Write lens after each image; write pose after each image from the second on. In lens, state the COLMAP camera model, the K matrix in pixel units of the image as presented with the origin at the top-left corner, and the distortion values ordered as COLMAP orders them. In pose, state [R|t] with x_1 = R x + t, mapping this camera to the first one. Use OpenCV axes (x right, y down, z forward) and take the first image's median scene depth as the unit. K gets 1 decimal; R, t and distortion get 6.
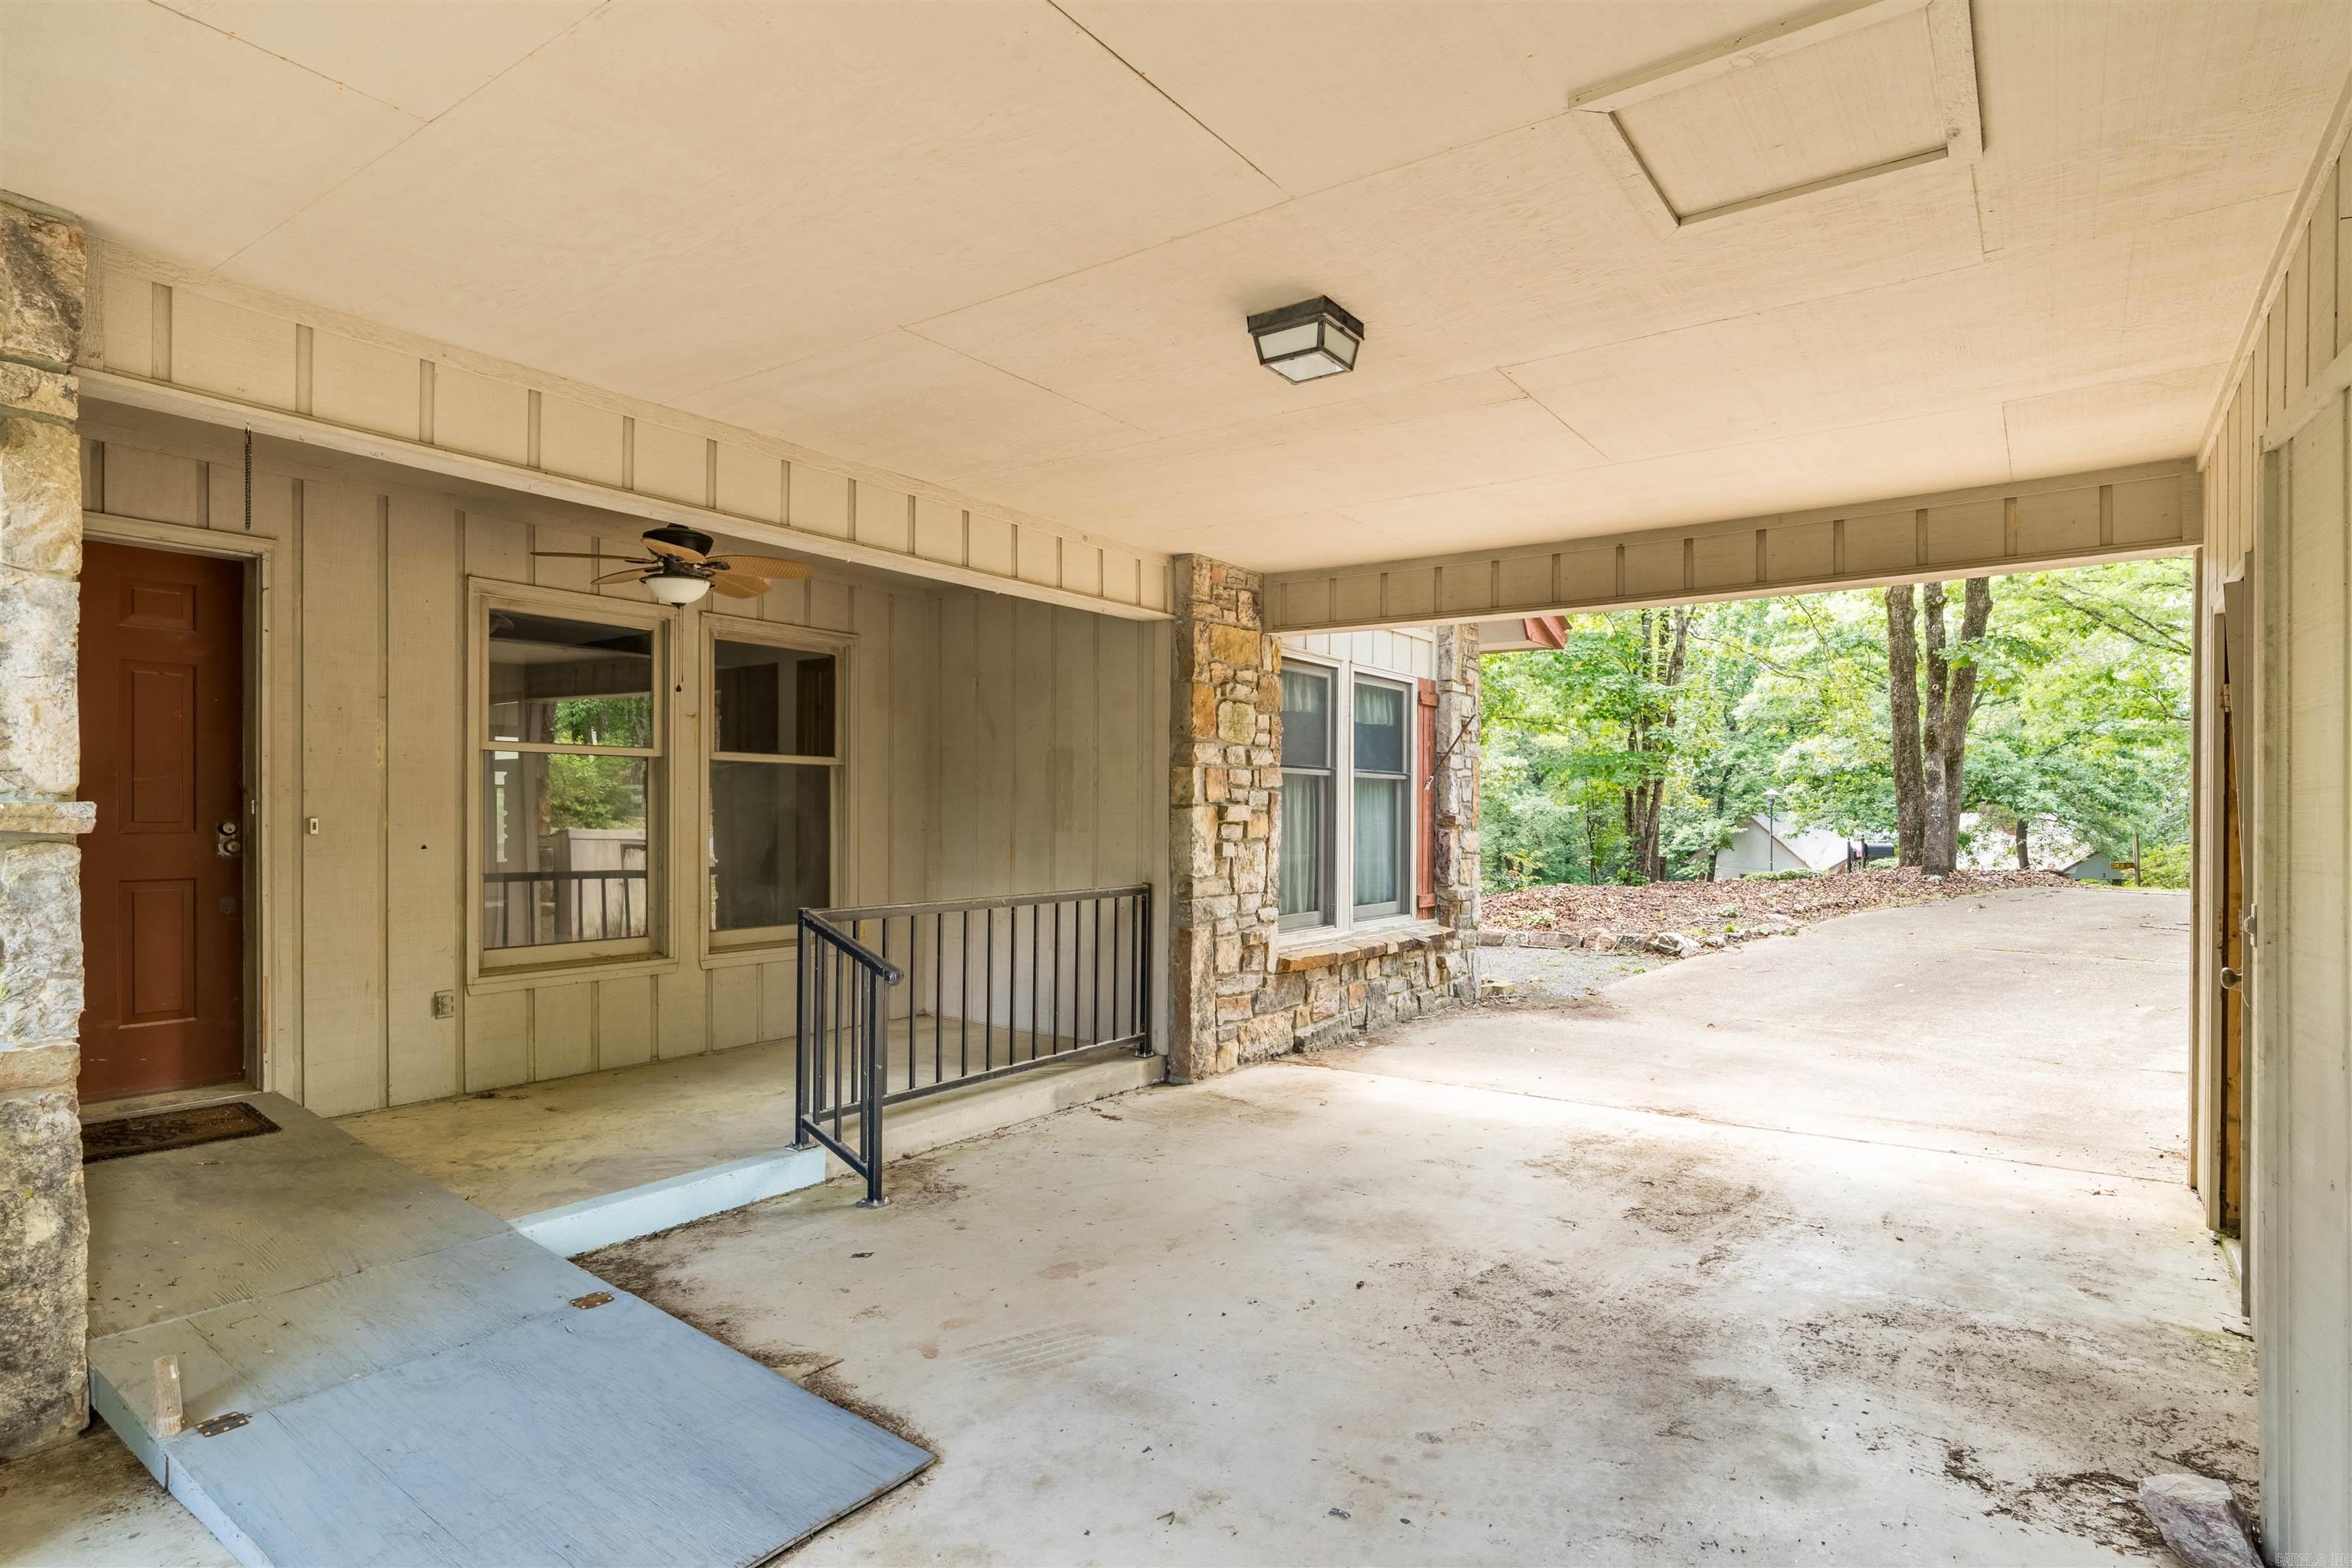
lens RADIAL K [[1223.4, 0, 1176.5], [0, 1223.4, 818.8], [0, 0, 1]] dist [-0.000108, 0.000421]
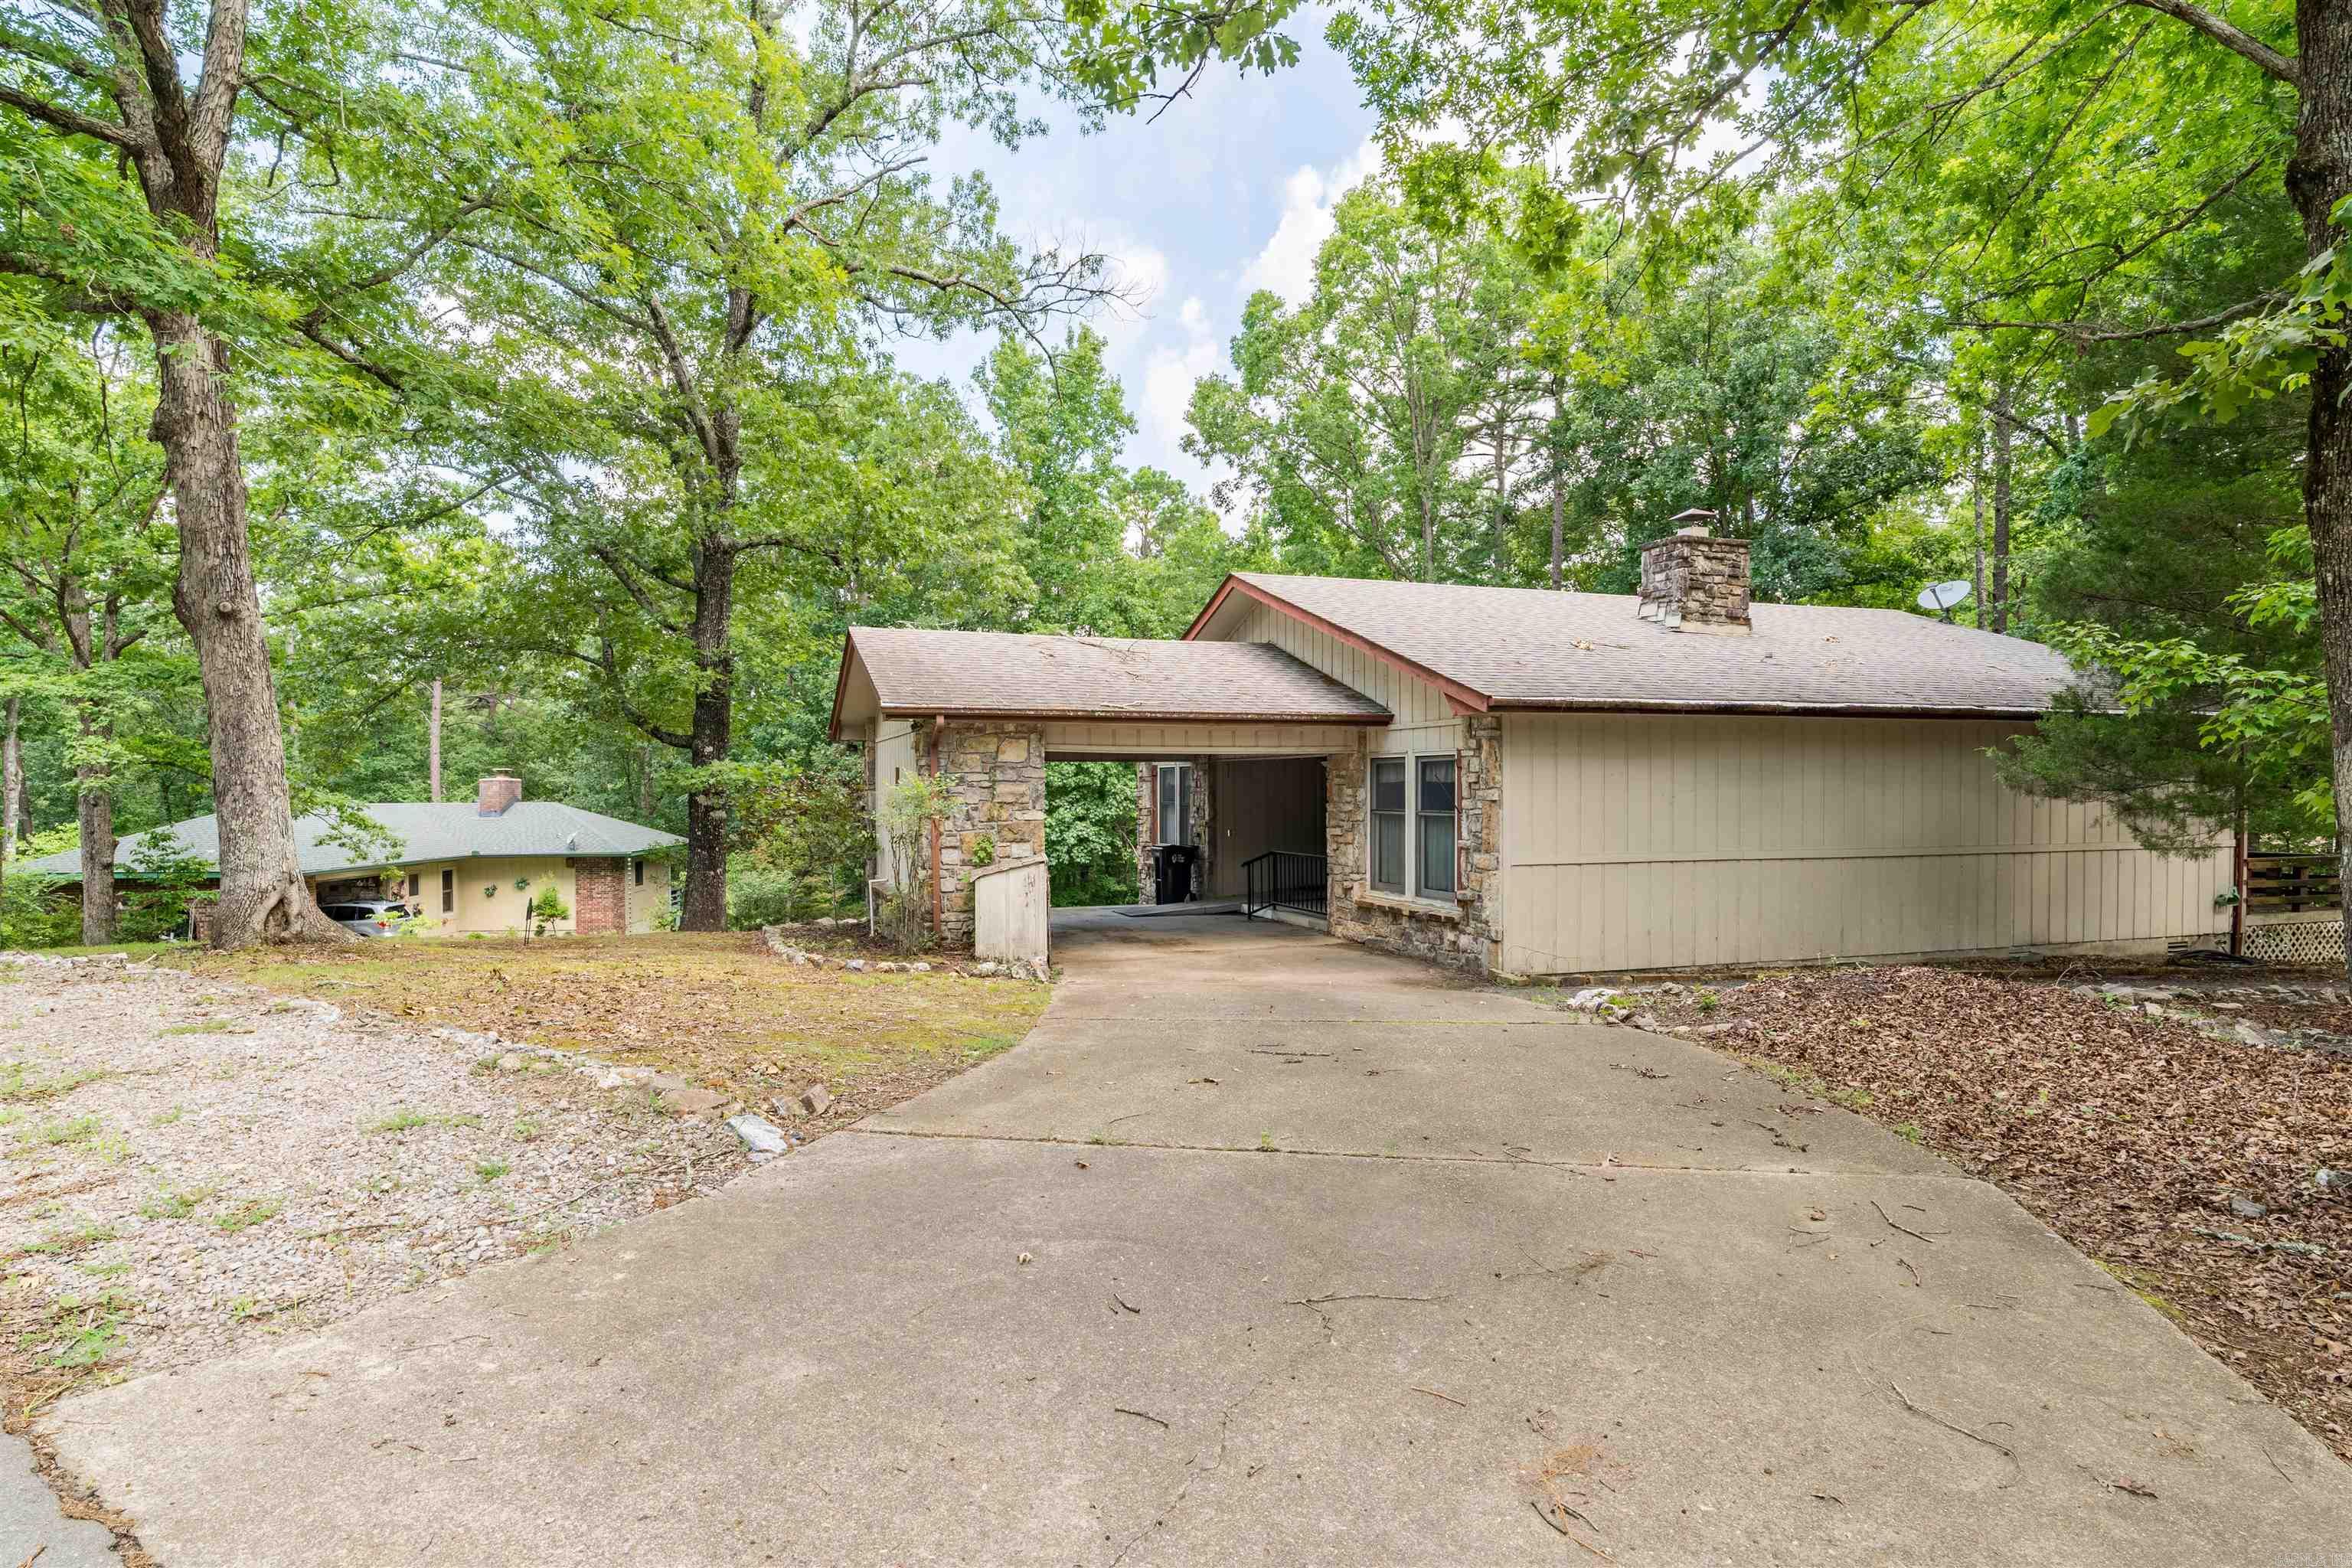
lens RADIAL K [[1321.4, 0, 1181.4], [0, 1321.4, 808.4], [0, 0, 1]] dist [0.004455, -0.000101]
pose [[-0.571231, 0.011371, -0.820711, 3.076171], [-0.003507, 0.999861, 0.016294, -0.118995], [0.820782, 0.012186, -0.571111, 2.908274]]
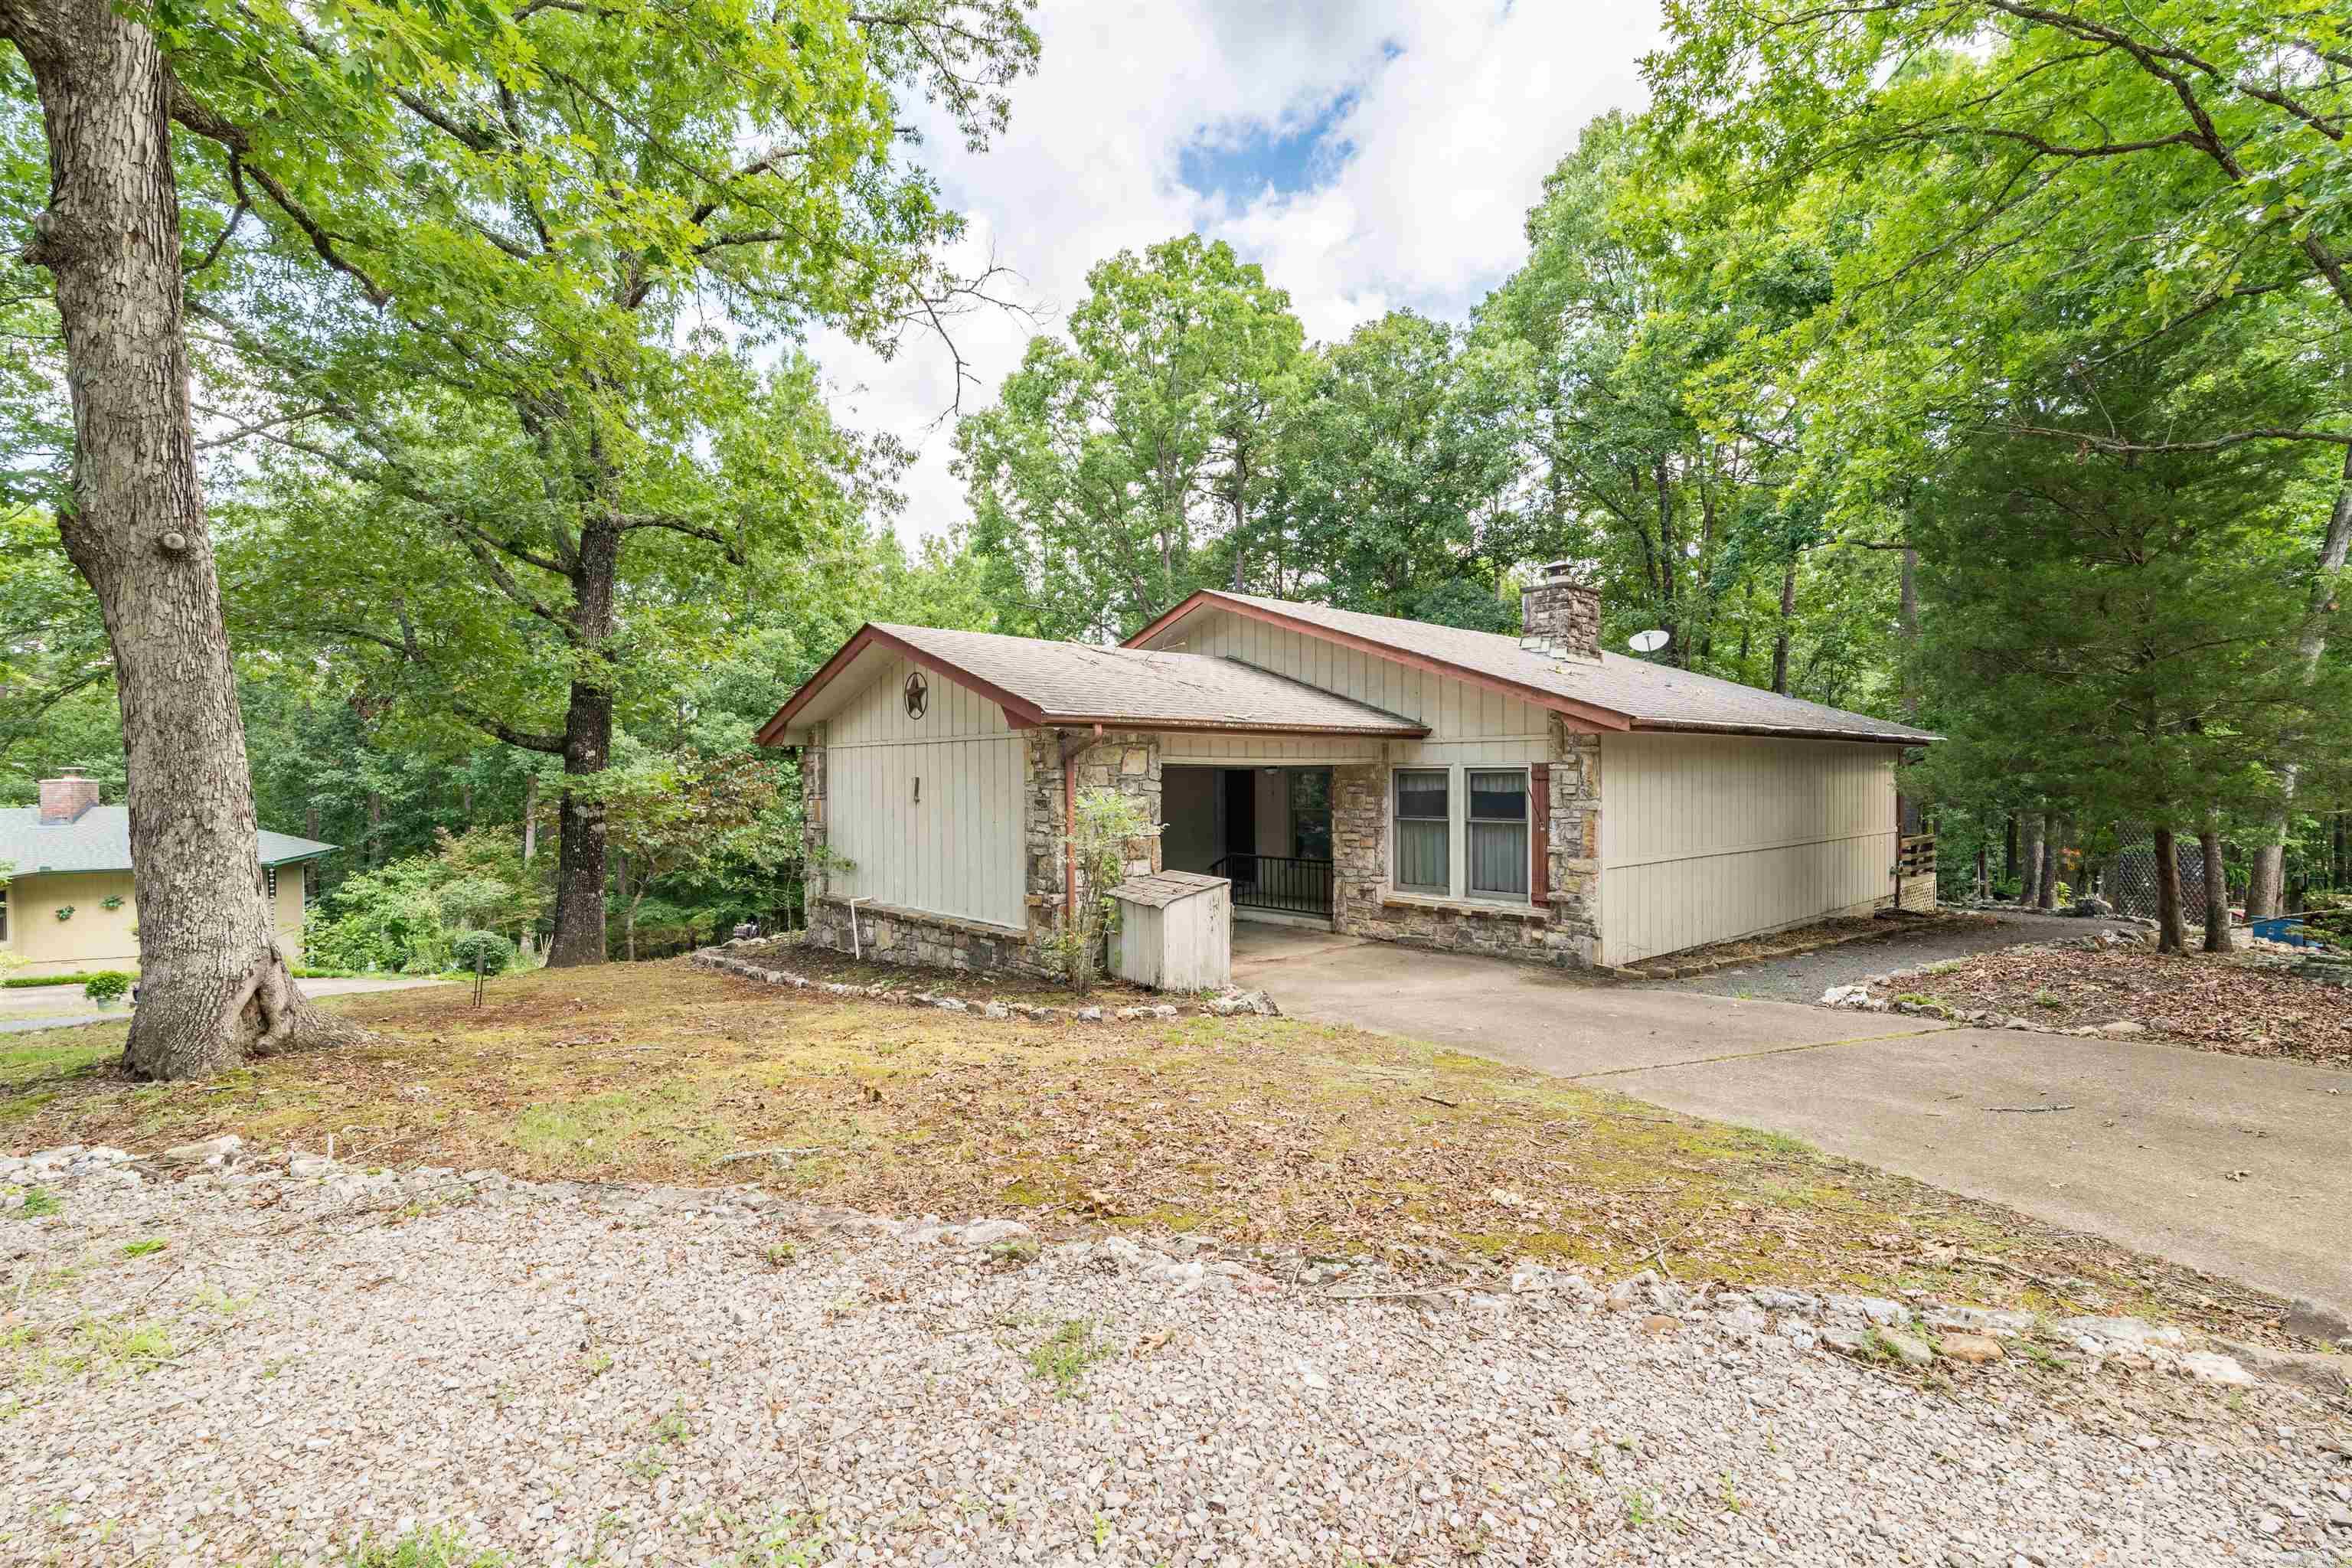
lens RADIAL K [[1084.6, 0, 1176.0], [0, 1084.6, 784.0], [0, 0, 1]] dist [-0.000036, 0.000570]
pose [[-0.213872, 0.004648, -0.976851, 3.075375], [-0.000168, 0.999988, 0.004795, -0.164183], [0.976862, 0.001189, -0.213869, 1.465891]]
